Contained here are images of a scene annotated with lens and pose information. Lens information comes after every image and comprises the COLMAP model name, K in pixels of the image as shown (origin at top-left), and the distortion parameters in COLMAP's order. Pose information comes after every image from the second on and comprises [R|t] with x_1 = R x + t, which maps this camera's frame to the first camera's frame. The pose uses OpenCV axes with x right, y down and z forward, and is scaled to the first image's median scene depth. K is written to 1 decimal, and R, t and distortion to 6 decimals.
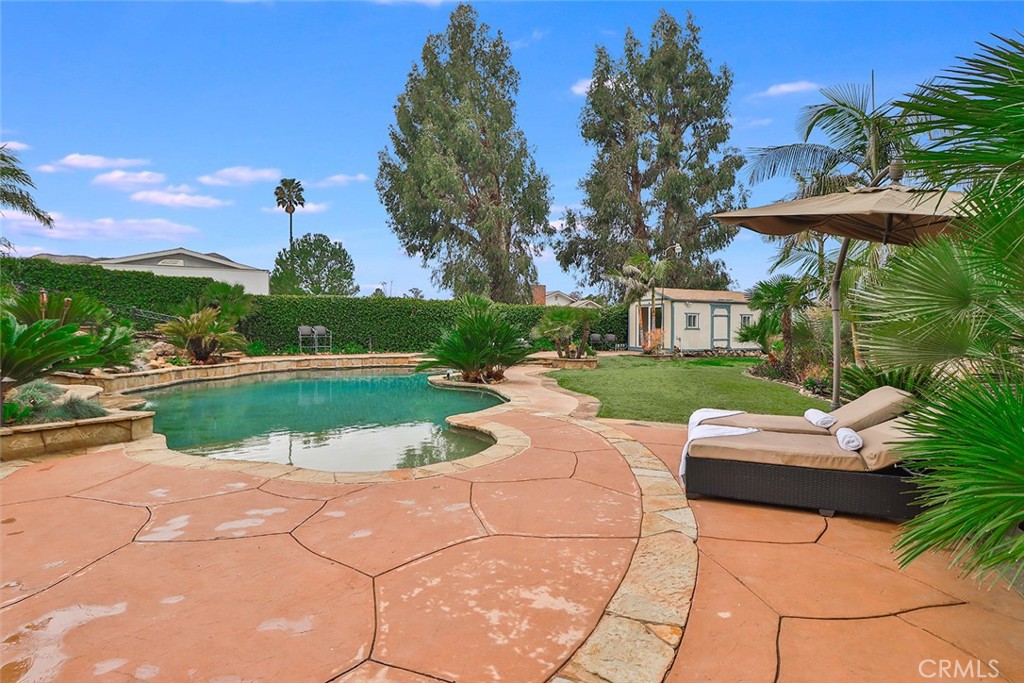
lens RADIAL K [[492.1, 0, 539.8], [0, 492.1, 313.3], [0, 0, 1]] dist [-0.003150, 0.000156]
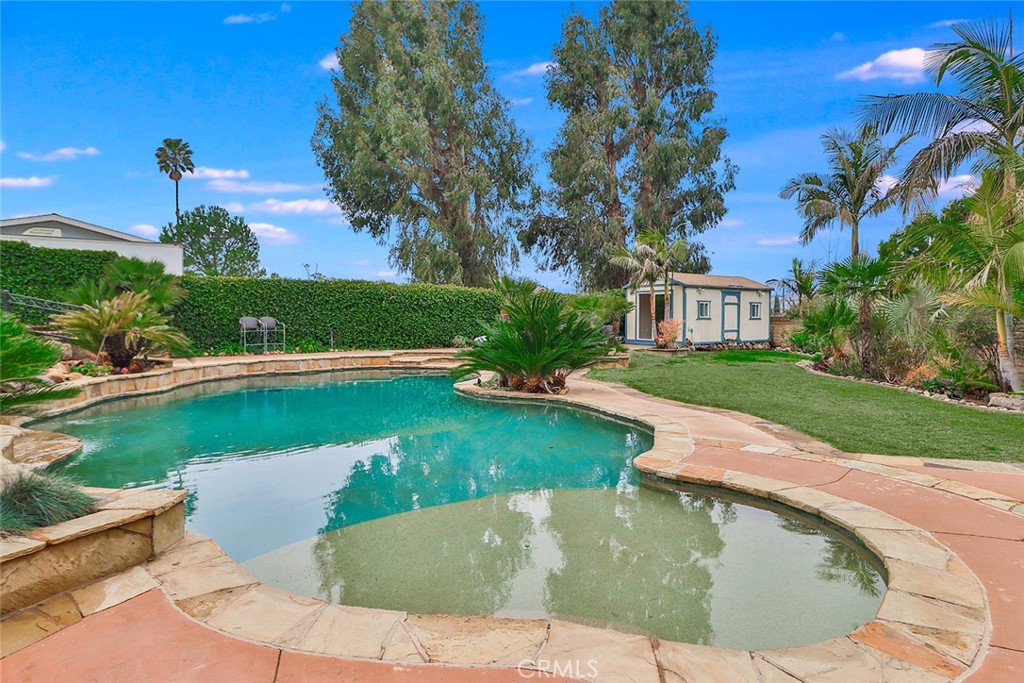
lens RADIAL K [[521.9, 0, 511.6], [0, 521.9, 313.9], [0, 0, 1]] dist [0.000519, -0.001148]
pose [[0.991565, -0.002583, 0.129583, -0.138216], [-0.000390, 0.999737, 0.022910, 0.001711], [-0.129608, -0.022767, 0.991304, 0.113640]]
